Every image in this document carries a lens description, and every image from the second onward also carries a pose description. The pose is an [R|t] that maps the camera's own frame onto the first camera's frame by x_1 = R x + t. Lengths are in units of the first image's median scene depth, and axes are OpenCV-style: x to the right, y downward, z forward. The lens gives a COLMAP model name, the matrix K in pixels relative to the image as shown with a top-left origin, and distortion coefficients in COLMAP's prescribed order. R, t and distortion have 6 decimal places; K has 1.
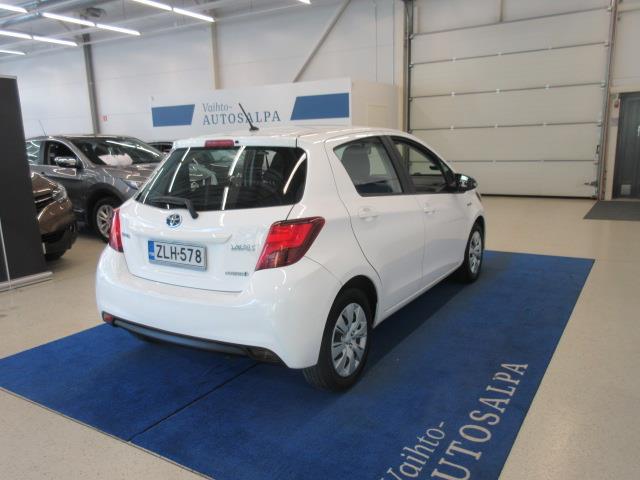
lens RADIAL K [[512.3, 0, 320.0], [0, 512.3, 240.0], [0, 0, 1]] dist [0.047843, -0.016607]
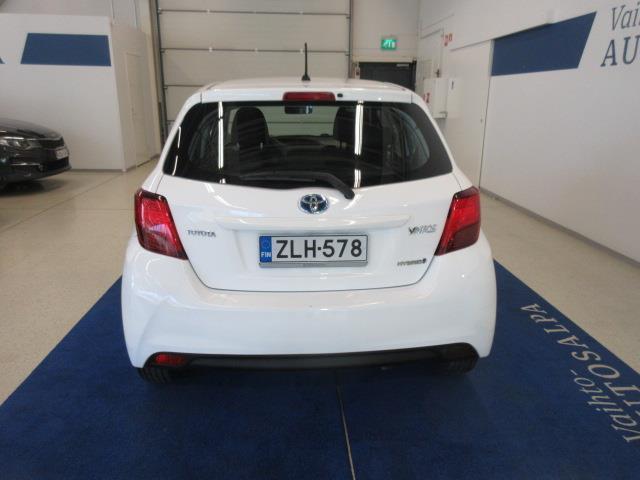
lens RADIAL K [[512.3, 0, 320.0], [0, 512.3, 240.0], [0, 0, 1]] dist [0.047843, -0.016607]
pose [[0.808907, -0.128284, 0.573771, -0.690366], [0.084851, 0.991161, 0.101981, -0.059891], [-0.581782, -0.033808, 0.812642, 0.401854]]
